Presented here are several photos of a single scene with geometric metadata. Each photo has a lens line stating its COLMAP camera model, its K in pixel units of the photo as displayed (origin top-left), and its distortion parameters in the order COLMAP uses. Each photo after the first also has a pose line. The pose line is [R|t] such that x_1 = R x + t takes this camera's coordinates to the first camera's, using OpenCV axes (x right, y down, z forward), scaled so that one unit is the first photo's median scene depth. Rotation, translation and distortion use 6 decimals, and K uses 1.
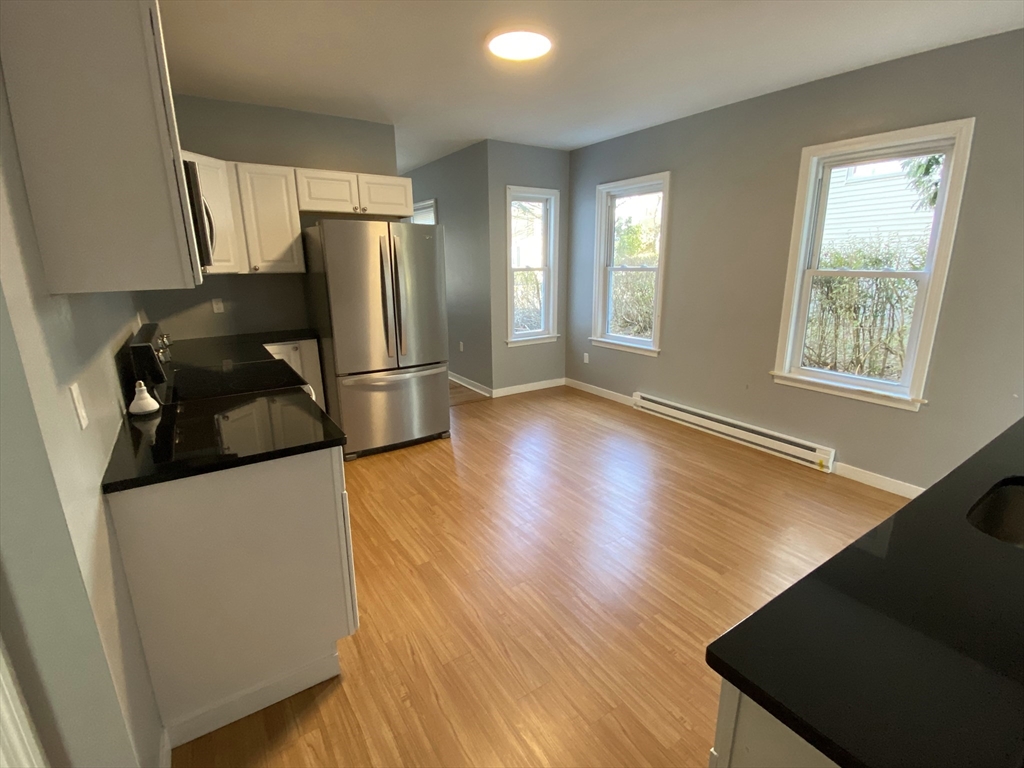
lens RADIAL K [[471.6, 0, 513.4], [0, 471.6, 391.8], [0, 0, 1]] dist [0.004152, 0.000015]
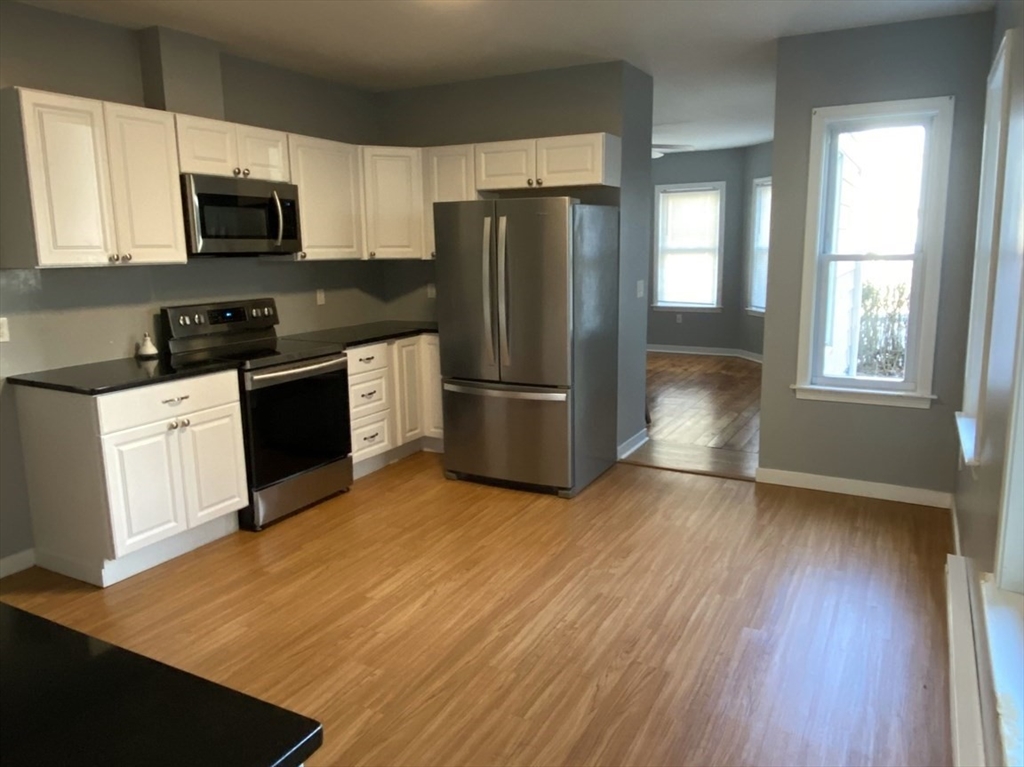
lens RADIAL K [[745.0, 0, 513.1], [0, 745.0, 375.4], [0, 0, 1]] dist [0.038991, -0.001891]
pose [[0.463529, 0.153606, -0.872666, 0.811207], [-0.227908, 0.972393, 0.050103, -0.123128], [0.856271, 0.175663, 0.485740, 0.410319]]
